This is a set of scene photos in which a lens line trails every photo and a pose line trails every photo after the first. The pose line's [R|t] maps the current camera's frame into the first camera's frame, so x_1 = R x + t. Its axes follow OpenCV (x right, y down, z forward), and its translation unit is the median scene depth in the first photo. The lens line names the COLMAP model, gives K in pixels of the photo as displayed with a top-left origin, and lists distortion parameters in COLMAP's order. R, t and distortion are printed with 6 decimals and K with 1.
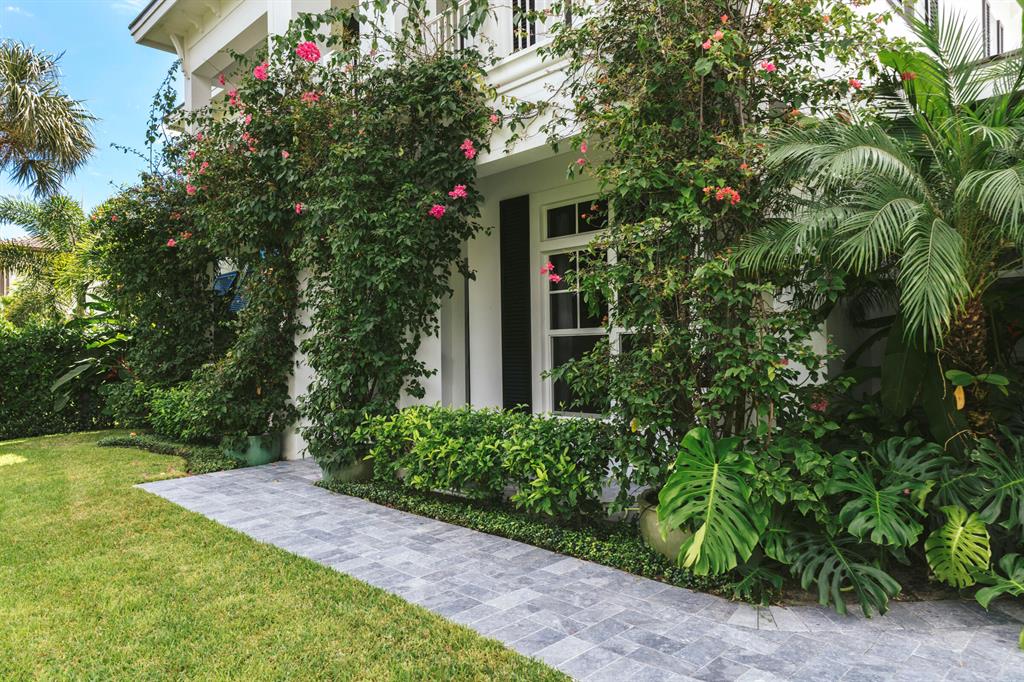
lens RADIAL K [[663.6, 0, 512.0], [0, 663.6, 341.0], [0, 0, 1]] dist [0.006184, 0.001360]
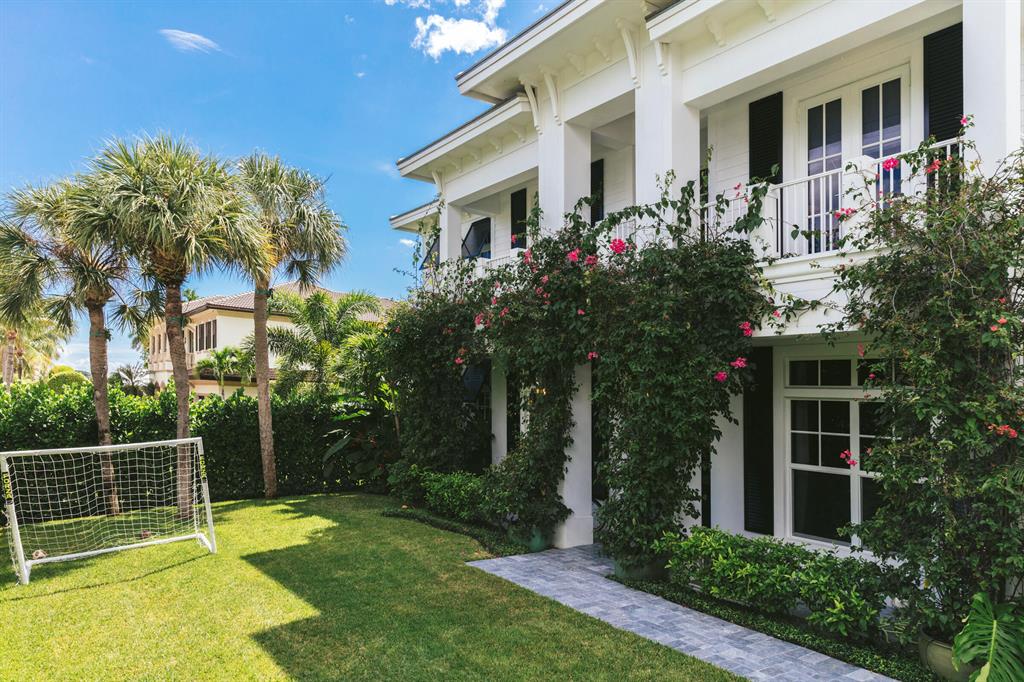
lens RADIAL K [[679.1, 0, 515.2], [0, 679.1, 372.0], [0, 0, 1]] dist [0.004680, -0.000409]
pose [[0.982869, 0.047834, -0.177992, -0.392032], [-0.054083, 0.998073, -0.030418, -0.206374], [0.176194, 0.039524, 0.983562, -0.541486]]
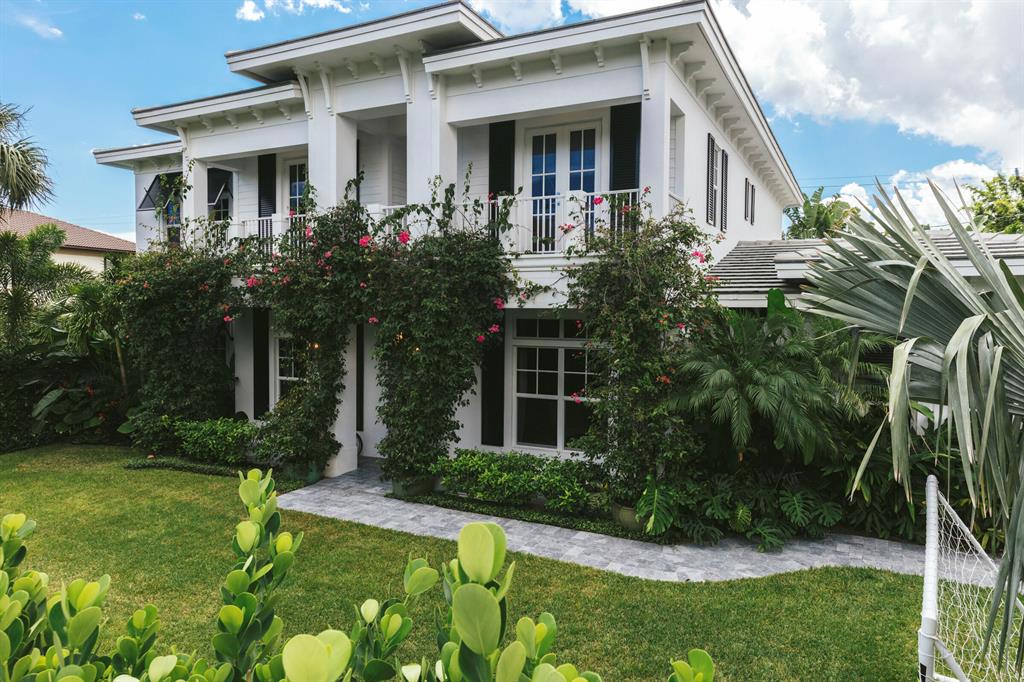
lens RADIAL K [[642.1, 0, 512.0], [0, 642.1, 341.0], [0, 0, 1]] dist [0.008857, 0.001117]
pose [[0.955924, 0.013602, 0.293298, -0.729186], [-0.025150, 0.999048, 0.035637, -0.349803], [-0.292534, -0.041443, 0.955357, -0.876070]]
